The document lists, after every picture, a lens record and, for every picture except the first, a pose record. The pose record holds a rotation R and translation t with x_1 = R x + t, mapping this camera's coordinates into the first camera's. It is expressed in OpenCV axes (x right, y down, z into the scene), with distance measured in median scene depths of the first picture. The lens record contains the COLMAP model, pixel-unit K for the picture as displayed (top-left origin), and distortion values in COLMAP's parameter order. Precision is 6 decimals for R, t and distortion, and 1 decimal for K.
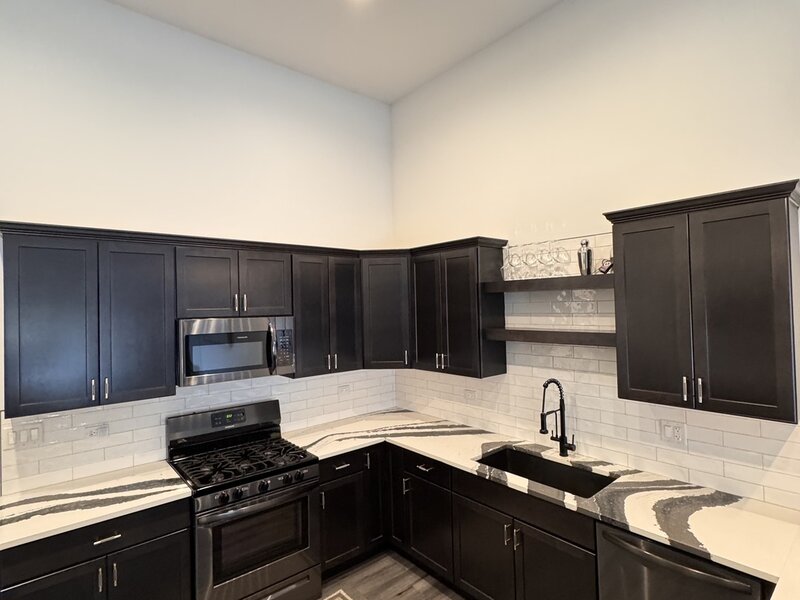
lens RADIAL K [[425.5, 0, 399.2], [0, 425.5, 298.3], [0, 0, 1]] dist [0.002165, -0.001731]
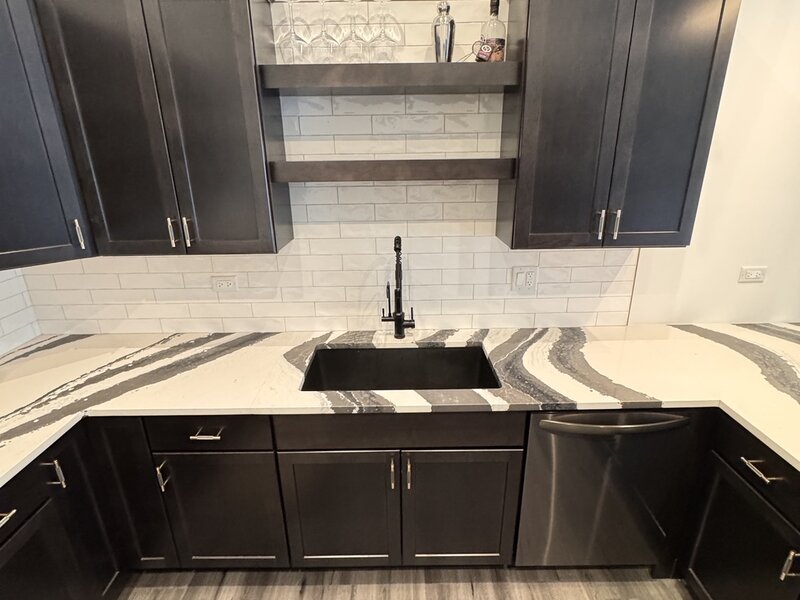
lens RADIAL K [[425.5, 0, 398.4], [0, 425.5, 299.8], [0, 0, 1]] dist [0.002165, -0.001731]
pose [[0.641741, -0.237842, 0.729109, -0.136519], [-0.015581, 0.946456, 0.322456, 0.063479], [-0.766763, -0.218293, 0.603674, 0.535501]]
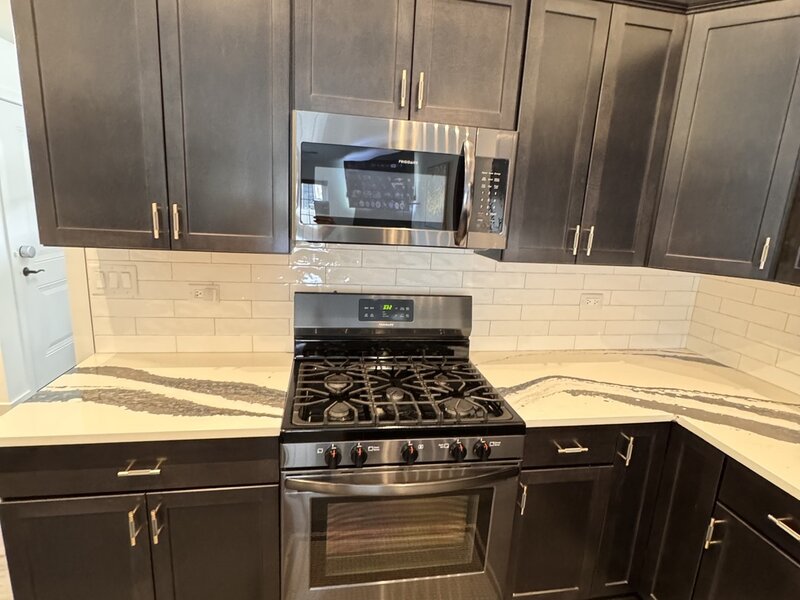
lens RADIAL K [[425.5, 0, 401.6], [0, 425.5, 300.9], [0, 0, 1]] dist [0.002165, -0.001731]
pose [[0.861746, 0.181505, -0.473761, -0.104694], [-0.068048, 0.966727, 0.246592, 0.124832], [0.502755, -0.180261, 0.845425, 0.531304]]
